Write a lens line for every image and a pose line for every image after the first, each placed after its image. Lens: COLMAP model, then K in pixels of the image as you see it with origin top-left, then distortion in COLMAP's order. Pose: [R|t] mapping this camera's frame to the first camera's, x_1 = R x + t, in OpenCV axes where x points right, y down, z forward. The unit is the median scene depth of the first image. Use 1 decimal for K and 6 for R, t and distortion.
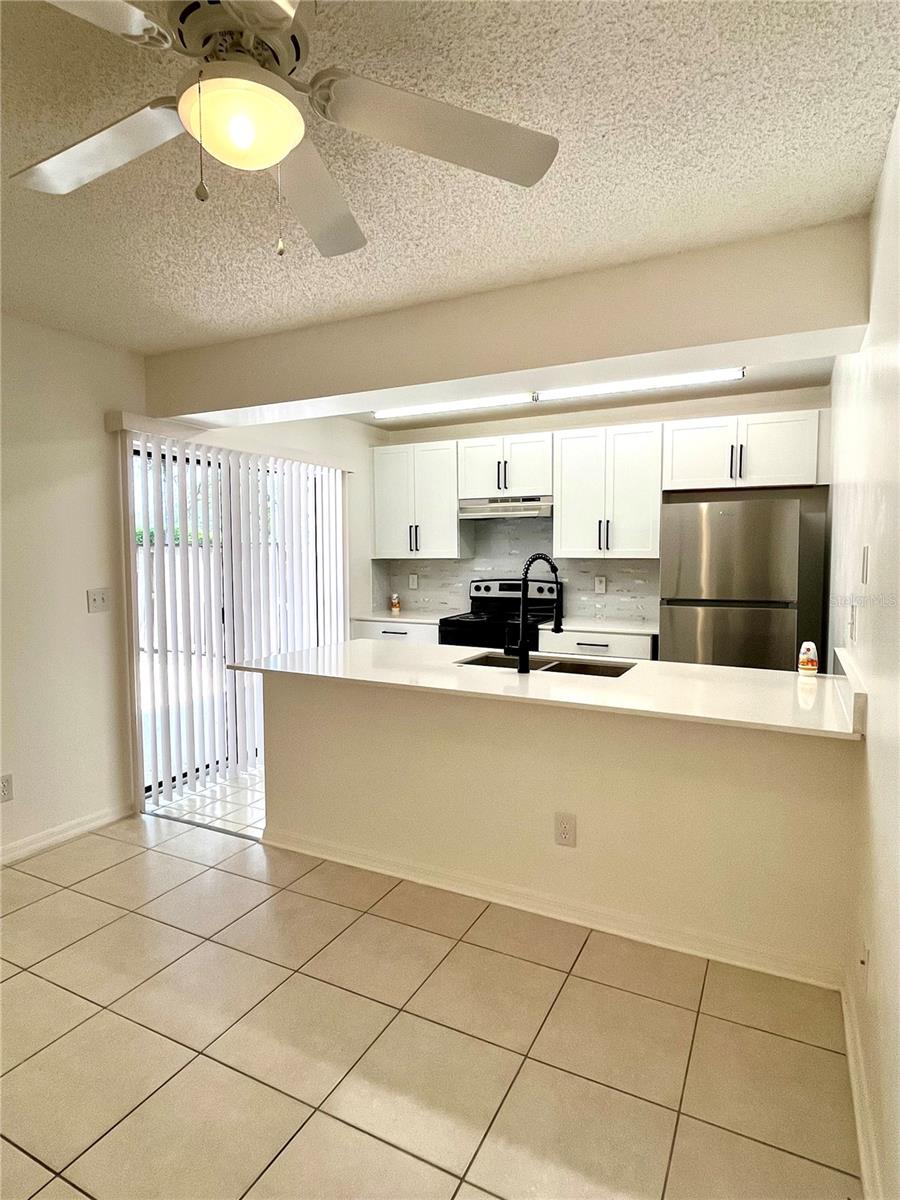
lens RADIAL K [[661.8, 0, 450.6], [0, 661.8, 595.8], [0, 0, 1]] dist [0.016434, 0.002005]
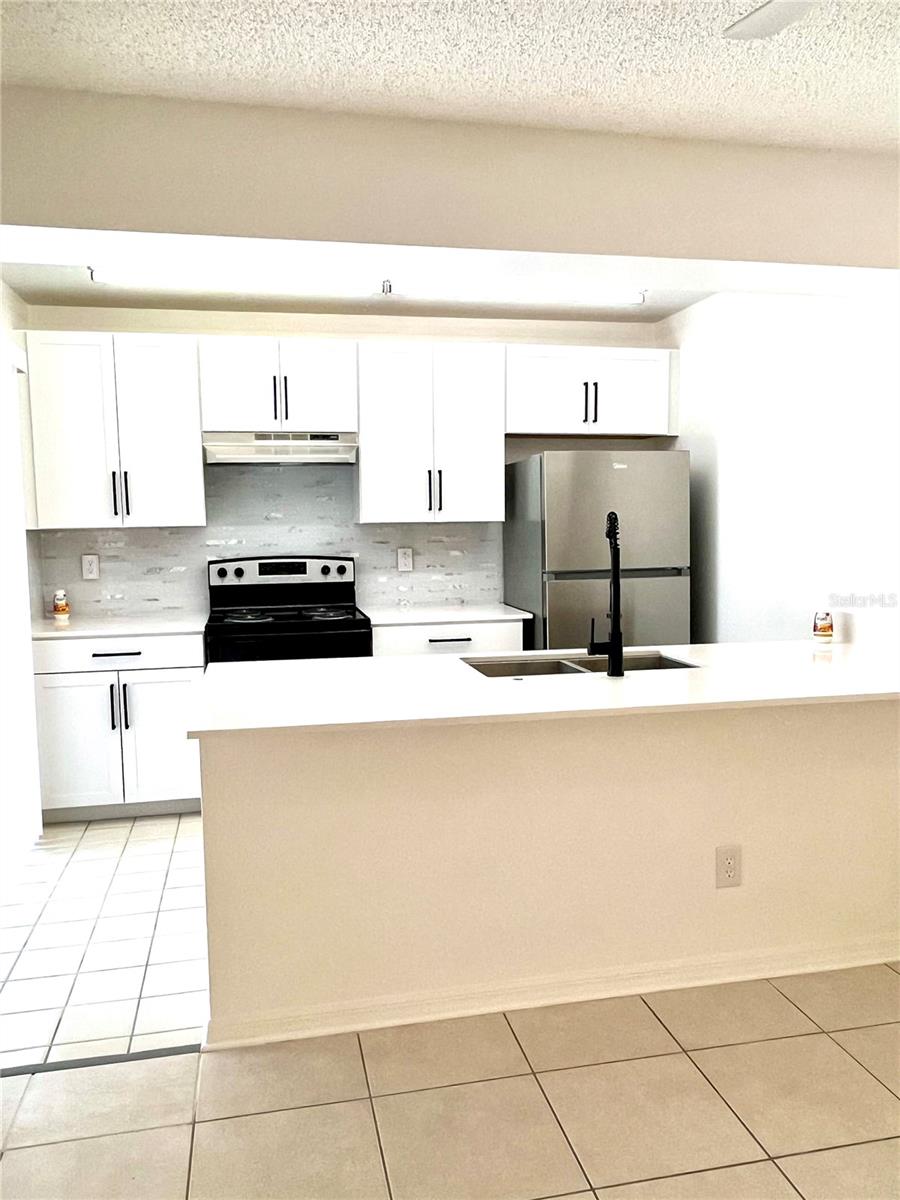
lens RADIAL K [[914.2, 0, 449.5], [0, 914.2, 602.6], [0, 0, 1]] dist [0.009337, -0.009132]
pose [[0.775713, -0.067508, 0.627465, -0.375907], [0.051747, 0.997718, 0.043369, -0.010337], [-0.628961, -0.001172, 0.777436, 0.190822]]
